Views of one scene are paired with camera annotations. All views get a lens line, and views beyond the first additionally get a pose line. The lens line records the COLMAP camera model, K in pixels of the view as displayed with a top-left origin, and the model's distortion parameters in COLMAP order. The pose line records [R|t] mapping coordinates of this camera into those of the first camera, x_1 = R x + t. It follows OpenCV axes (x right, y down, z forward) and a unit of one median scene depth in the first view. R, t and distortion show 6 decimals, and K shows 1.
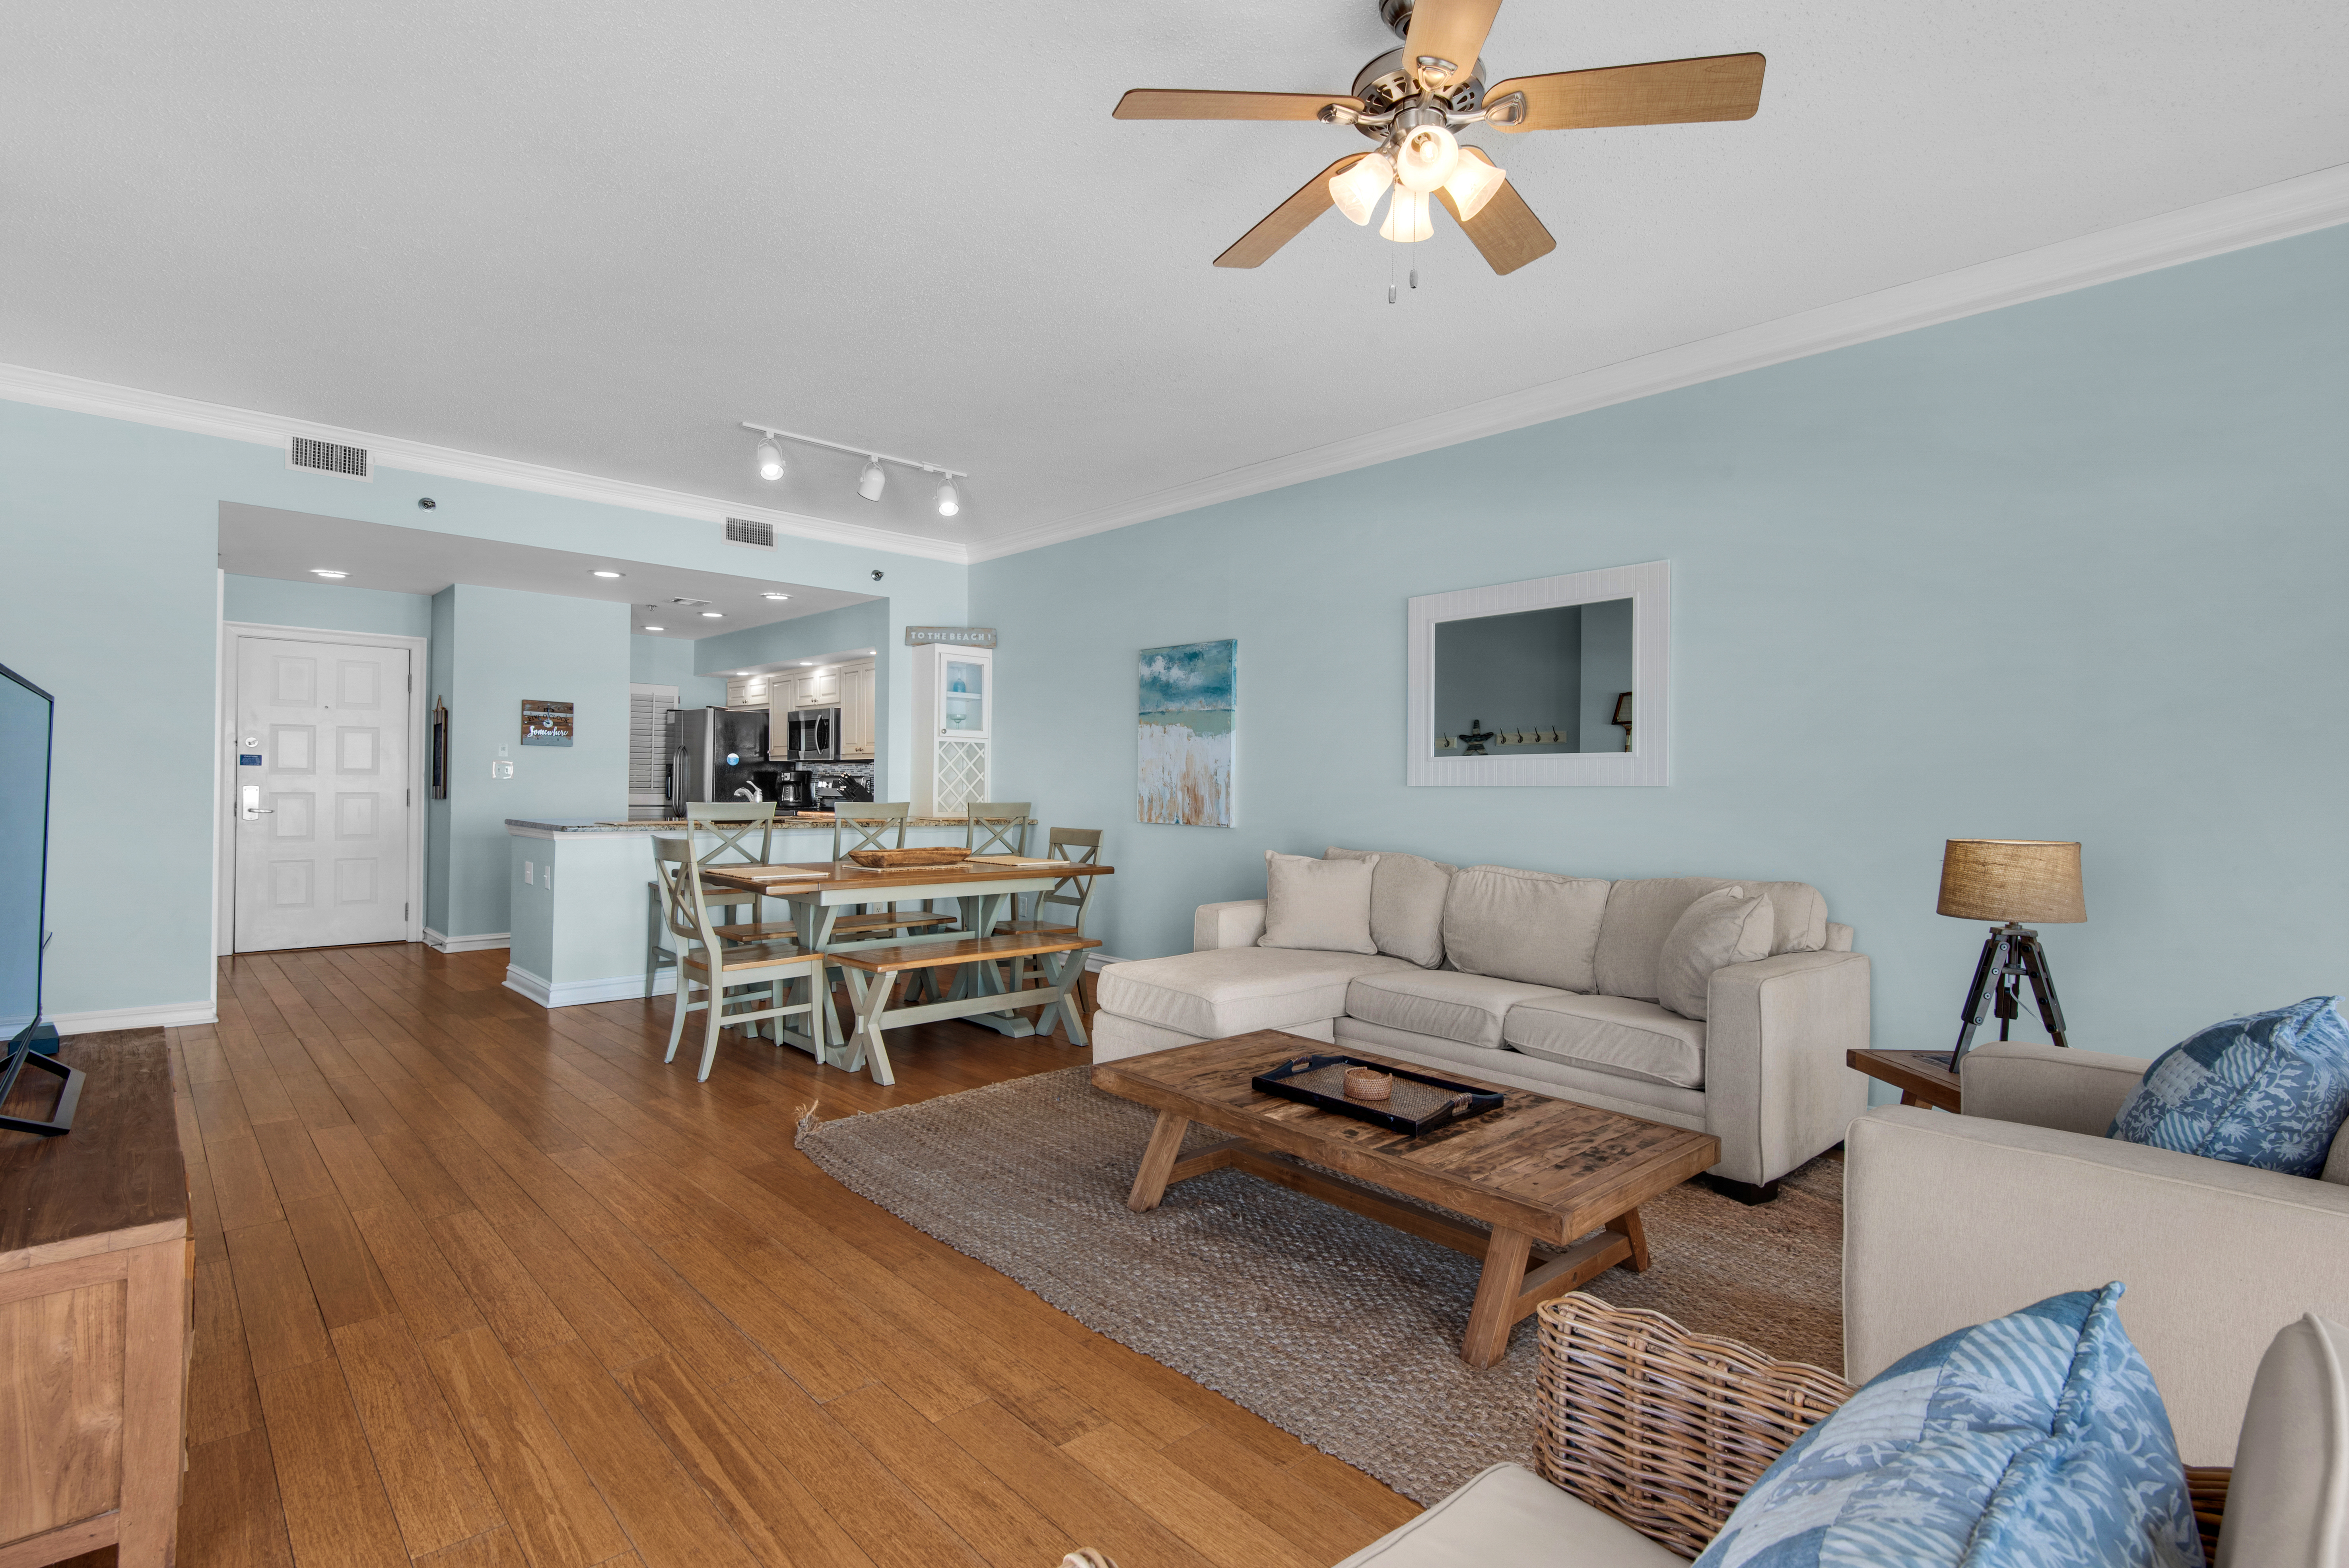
lens RADIAL K [[1079.1, 0, 1172.6], [0, 1079.1, 784.8], [0, 0, 1]] dist [-0.000944, -0.000630]
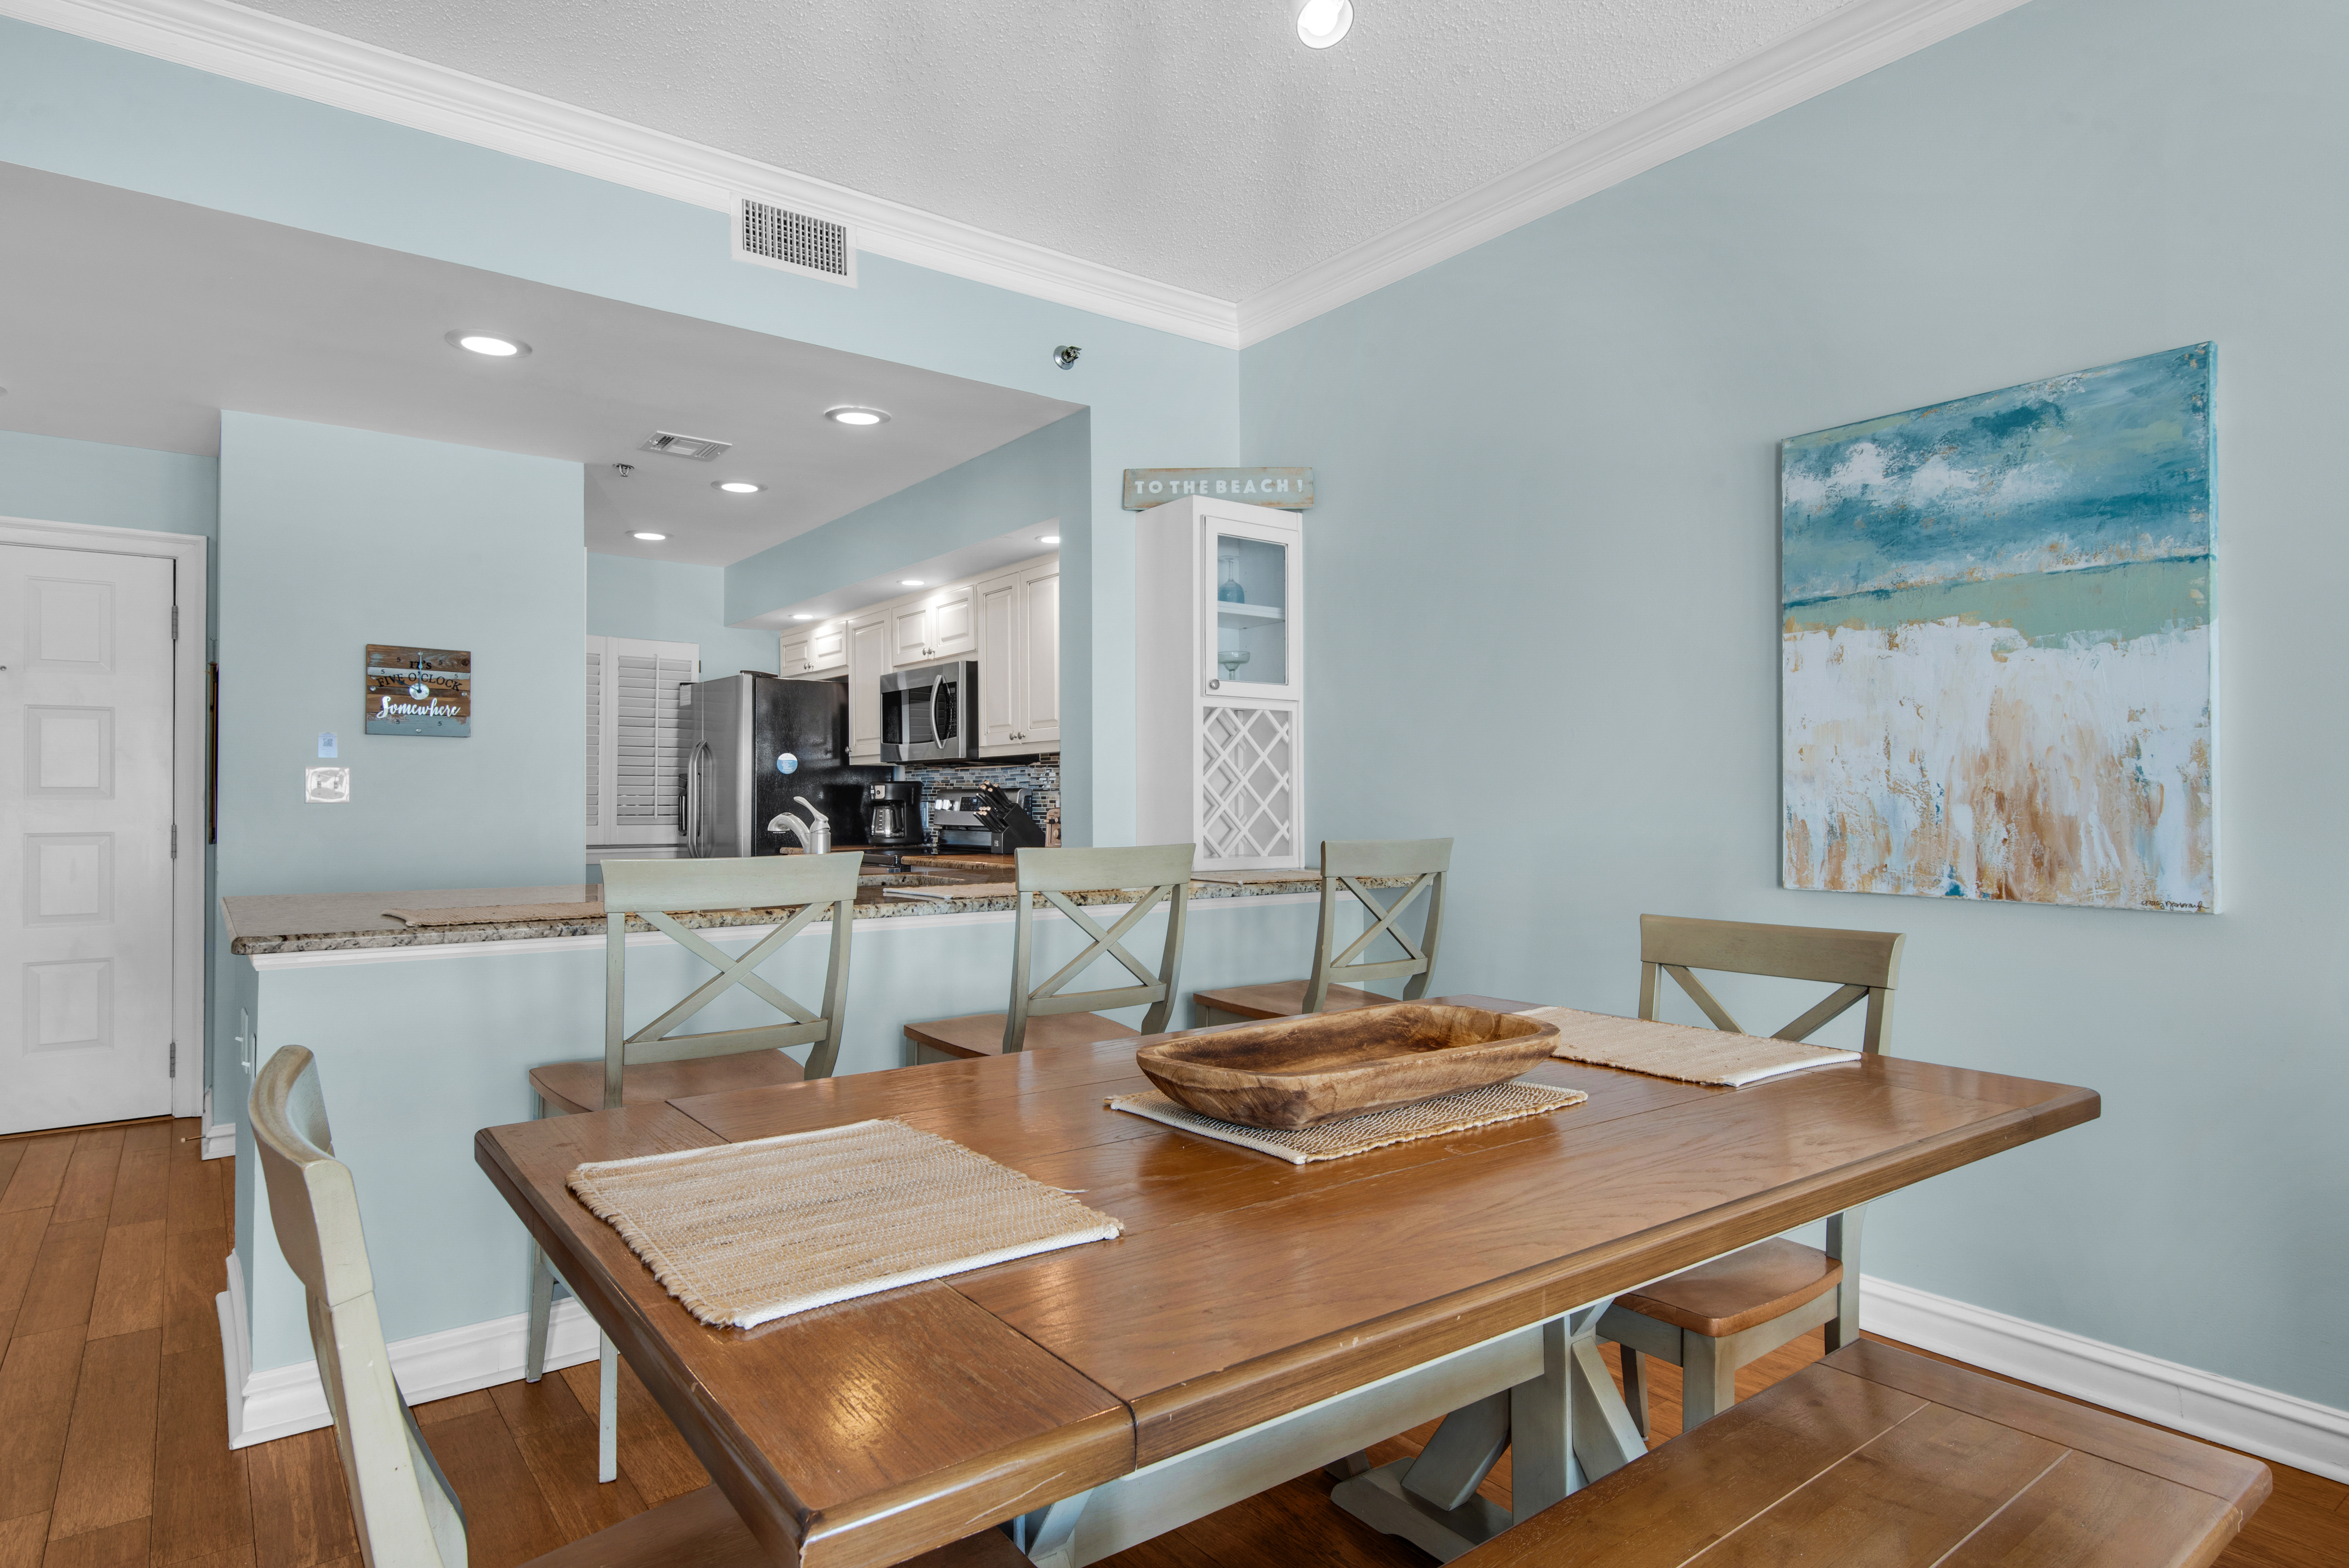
lens RADIAL K [[1216.2, 0, 1199.9], [0, 1216.2, 789.1], [0, 0, 1]] dist [0.025220, -0.024161]
pose [[0.996651, -0.016352, -0.080117, -0.170368], [0.015488, 0.999815, -0.011403, 0.000780], [0.080288, 0.010124, 0.996720, 0.461511]]
